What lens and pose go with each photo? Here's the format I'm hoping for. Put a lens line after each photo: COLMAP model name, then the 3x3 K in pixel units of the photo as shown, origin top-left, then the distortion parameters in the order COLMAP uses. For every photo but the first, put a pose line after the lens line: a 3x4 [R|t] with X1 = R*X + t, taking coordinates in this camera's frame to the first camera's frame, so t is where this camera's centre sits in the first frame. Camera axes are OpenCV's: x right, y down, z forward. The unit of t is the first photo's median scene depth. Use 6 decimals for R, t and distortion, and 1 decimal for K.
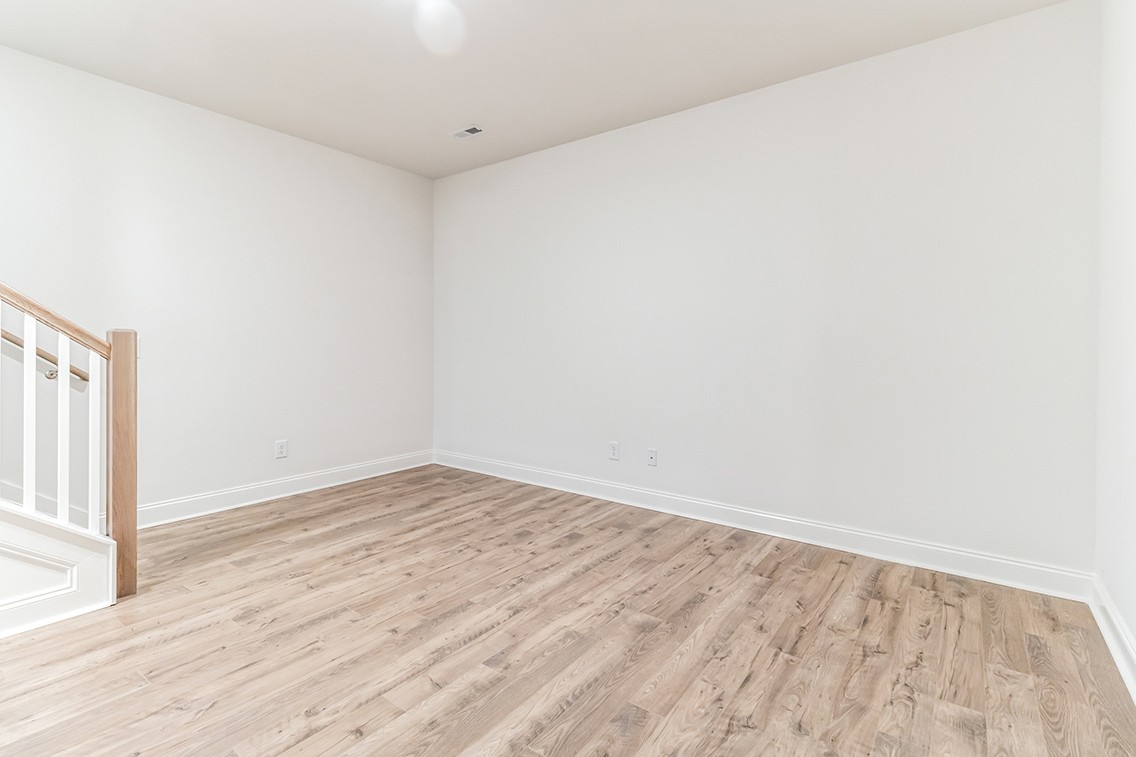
lens RADIAL K [[532.0, 0, 568.7], [0, 532.0, 354.2], [0, 0, 1]] dist [0.000416, -0.000020]
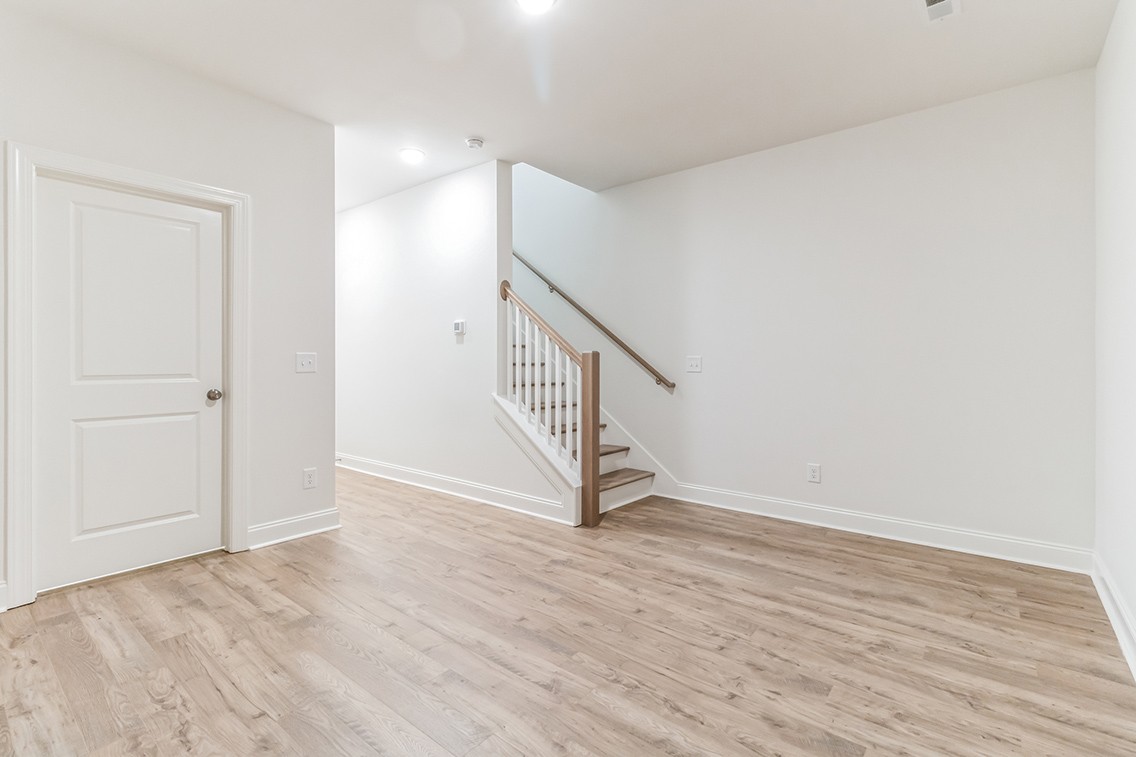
lens RADIAL K [[532.0, 0, 568.7], [0, 532.0, 354.2], [0, 0, 1]] dist [0.000416, -0.000020]
pose [[-0.046136, -0.016258, -0.998803, 0.588571], [-0.022394, 0.999633, -0.015238, -0.005960], [0.998684, 0.021664, -0.046483, 0.874814]]
